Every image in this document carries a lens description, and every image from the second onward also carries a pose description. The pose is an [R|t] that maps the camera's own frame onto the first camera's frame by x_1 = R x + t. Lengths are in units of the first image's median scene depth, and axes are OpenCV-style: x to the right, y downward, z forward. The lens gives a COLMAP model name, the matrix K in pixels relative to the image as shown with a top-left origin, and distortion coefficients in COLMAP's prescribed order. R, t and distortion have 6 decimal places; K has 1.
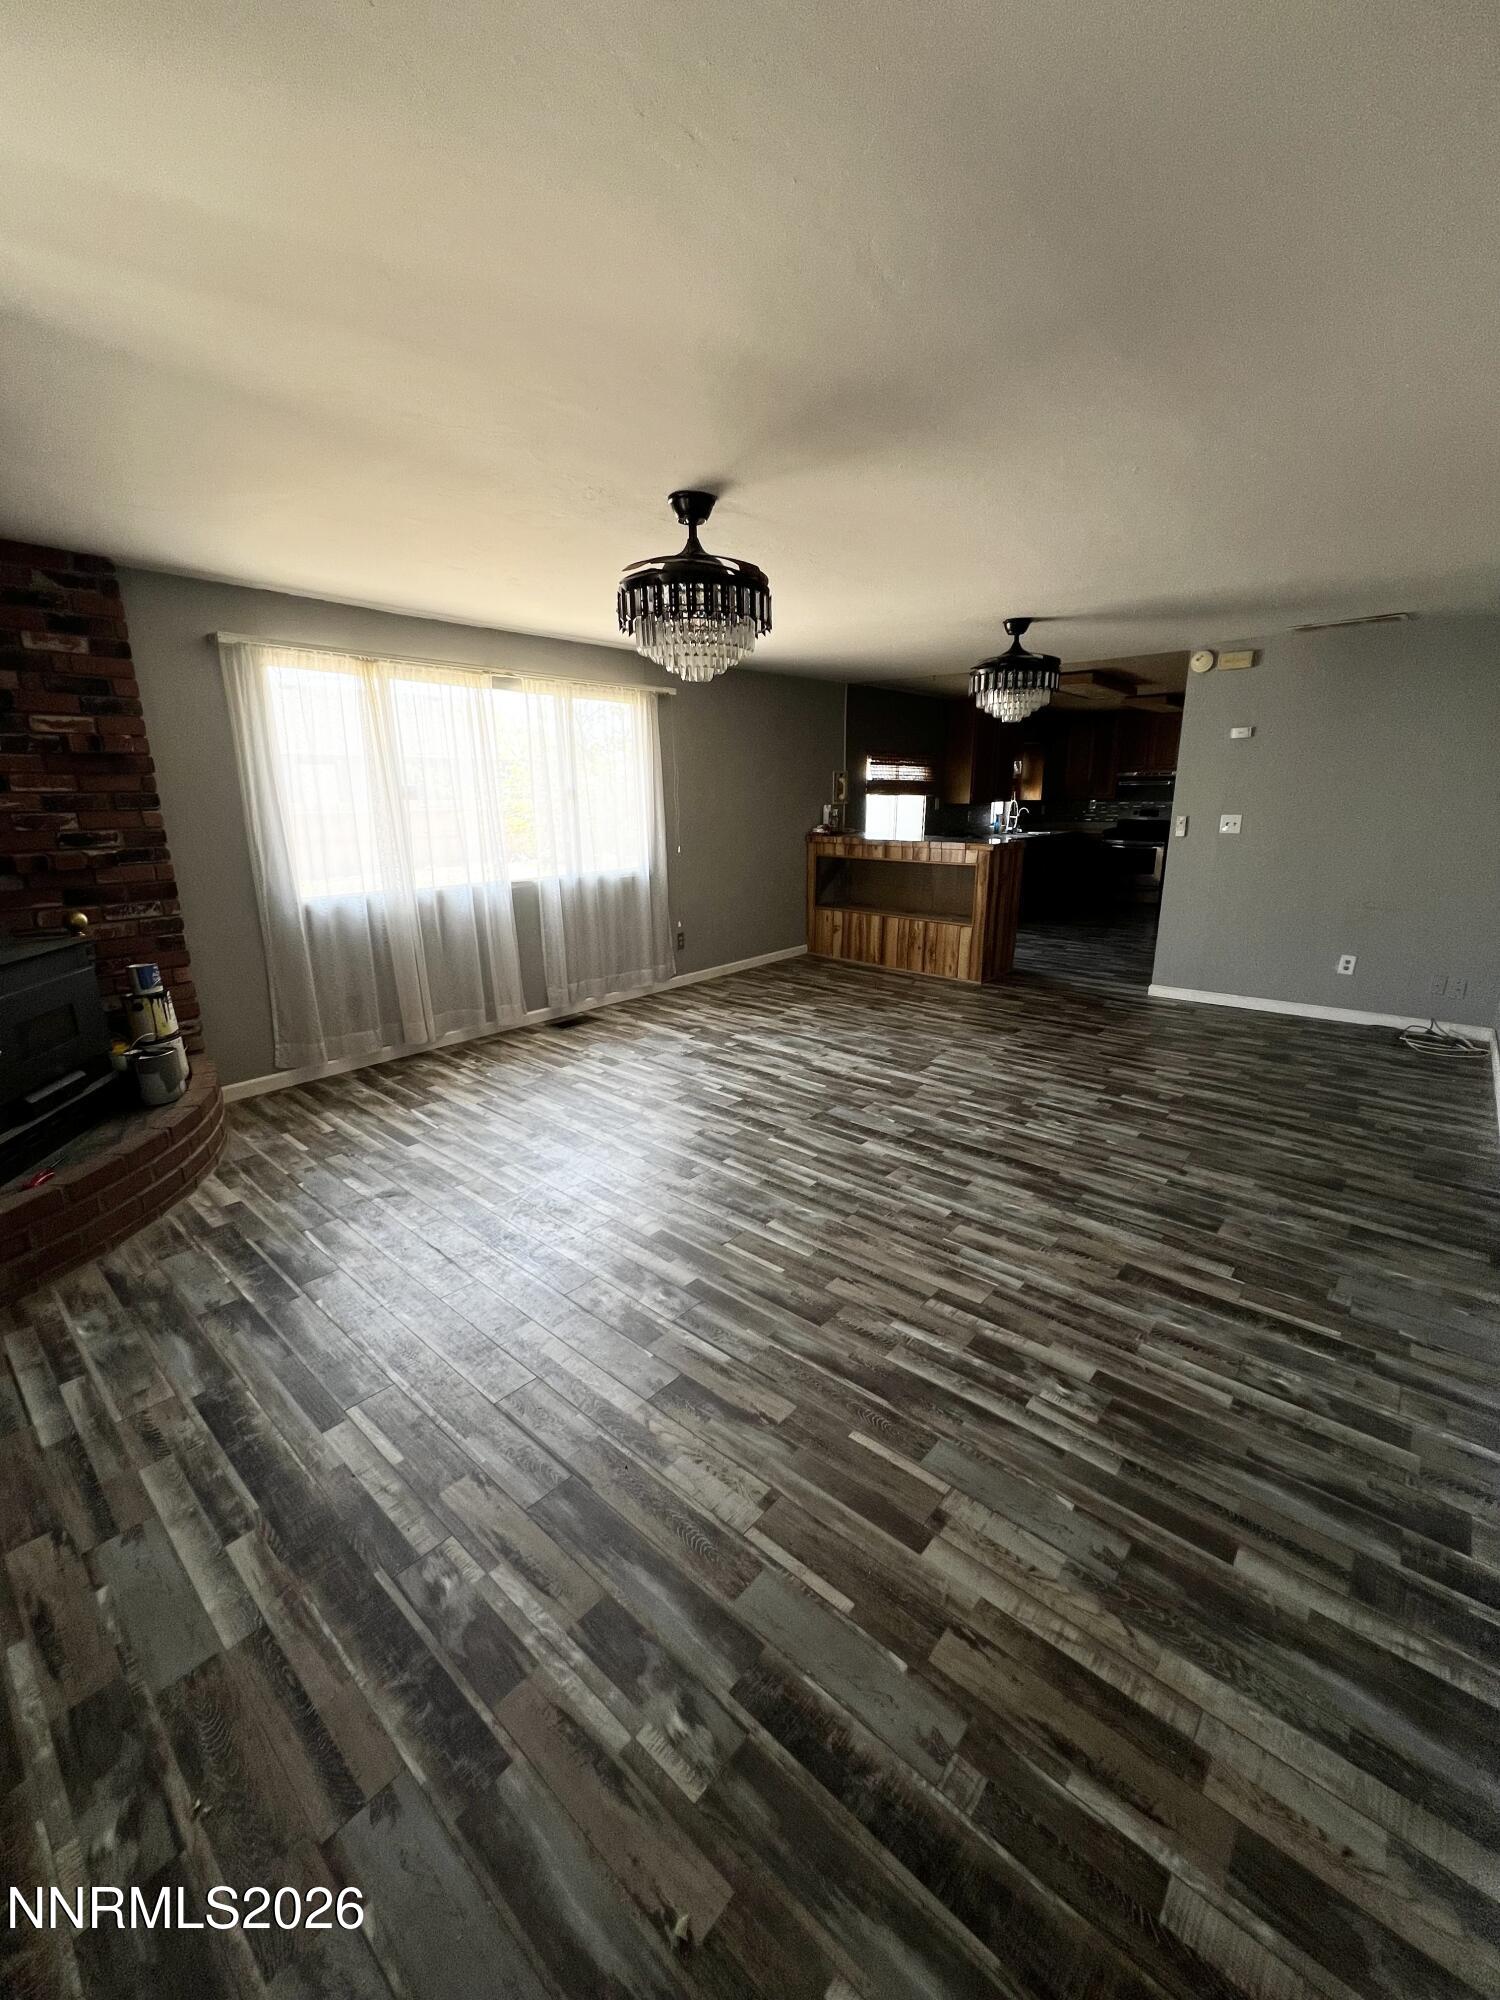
lens RADIAL K [[800.4, 0, 758.8], [0, 800.4, 1002.7], [0, 0, 1]] dist [-0.001850, 0.000463]
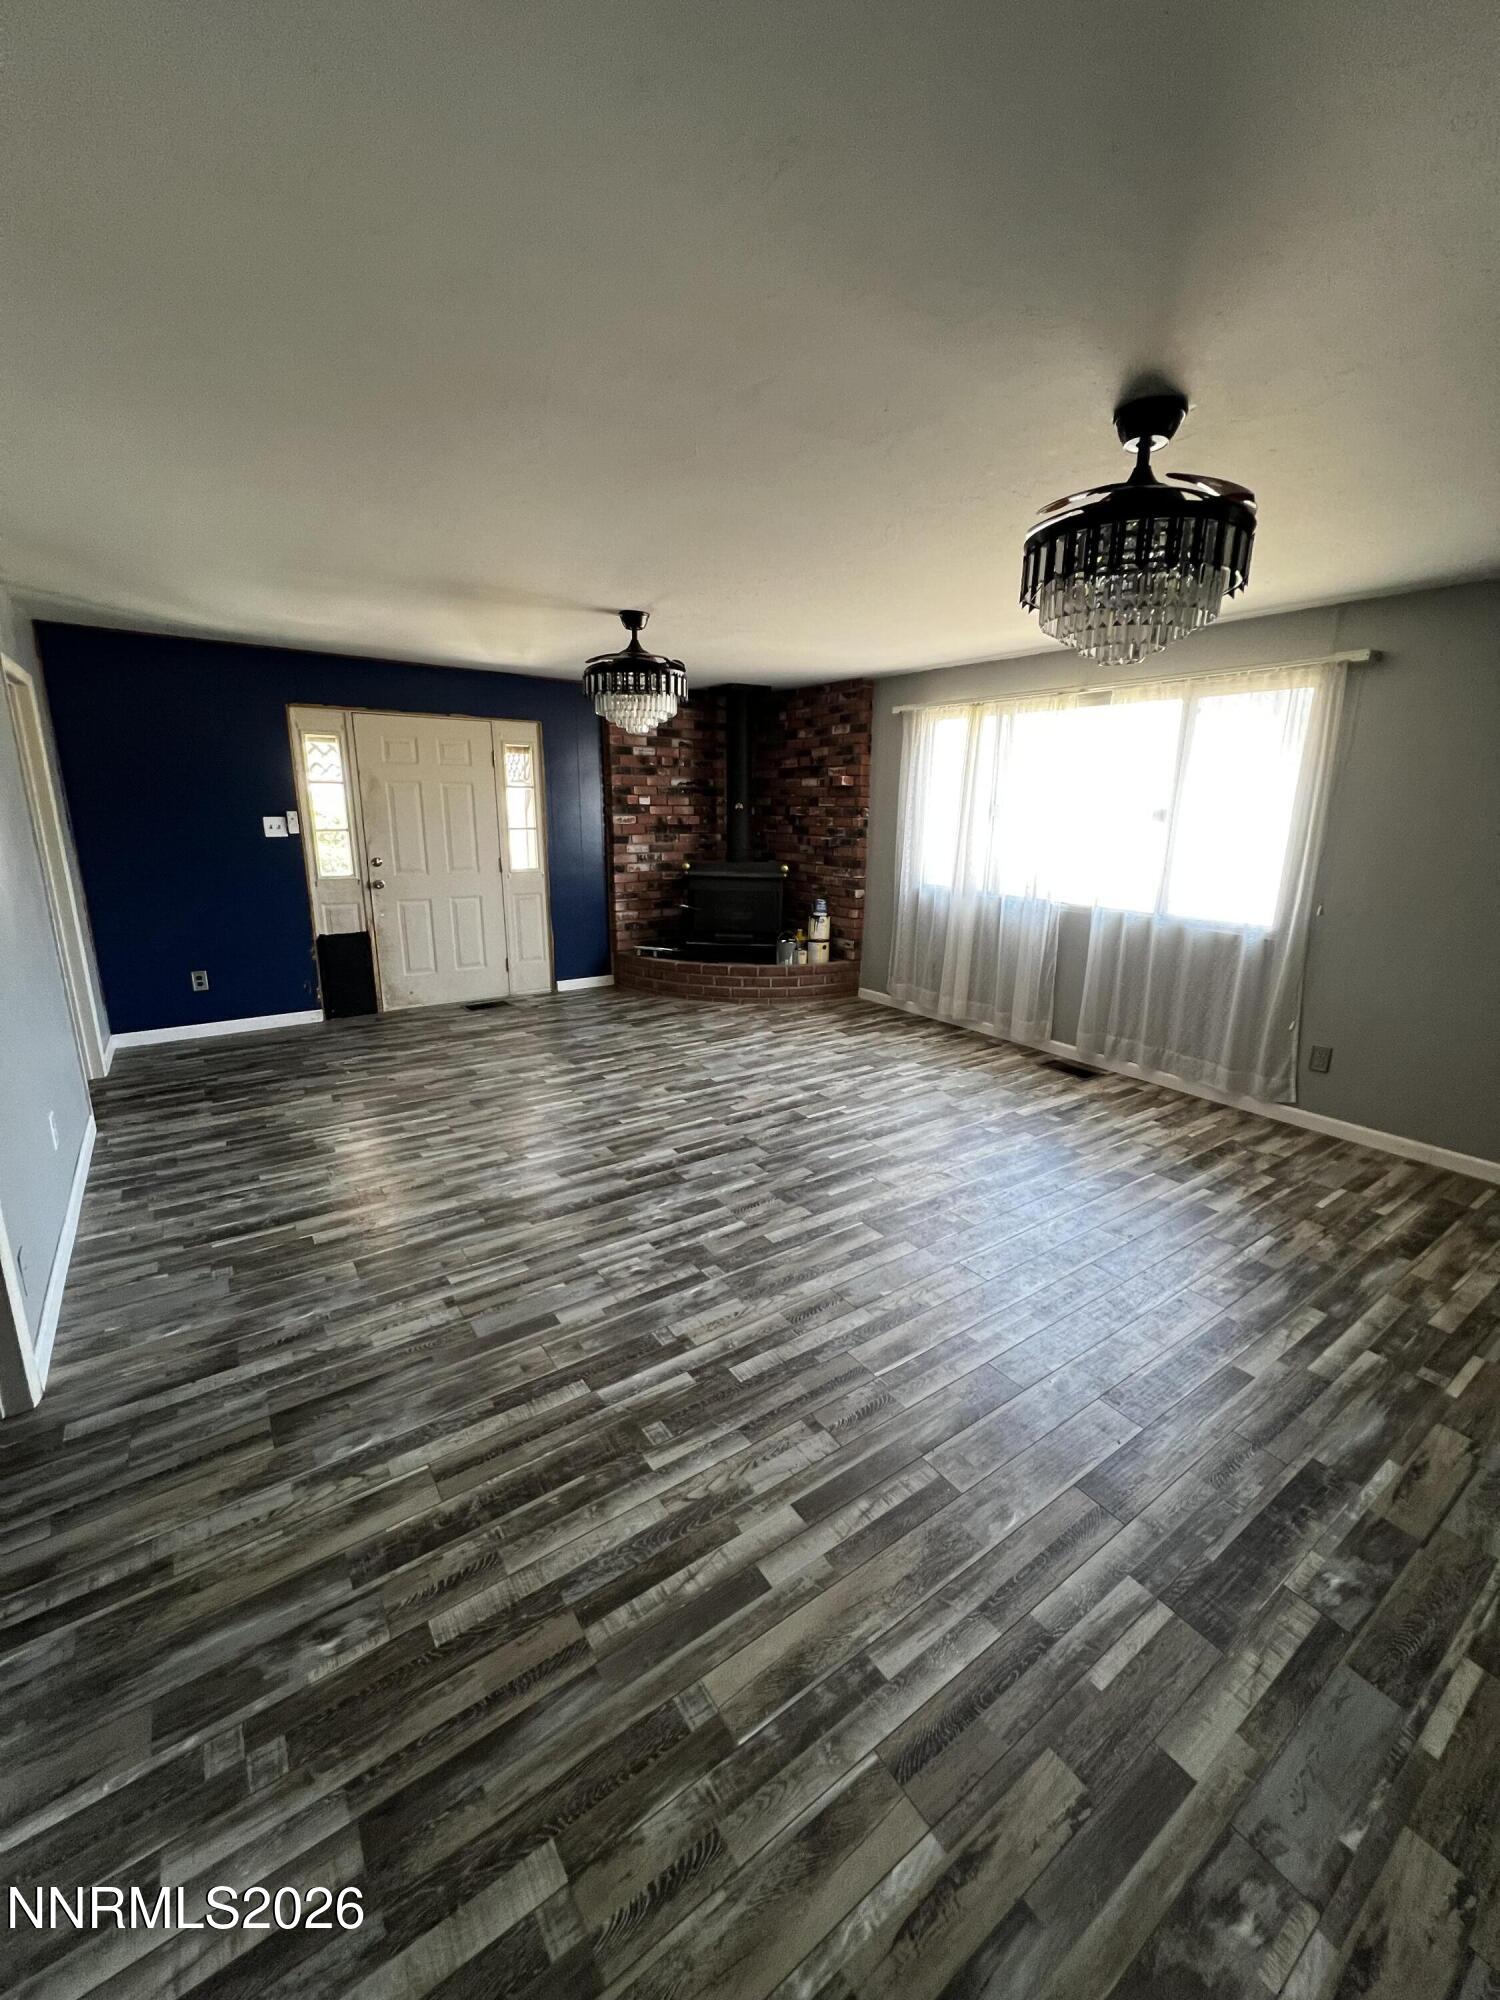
lens RADIAL K [[800.4, 0, 756.2], [0, 800.4, 1002.5], [0, 0, 1]] dist [-0.001850, 0.000463]
pose [[-0.249882, 0.236618, -0.938920, 0.969315], [-0.258372, 0.918229, 0.300167, -0.316865], [0.933168, 0.317597, -0.168314, 1.142693]]
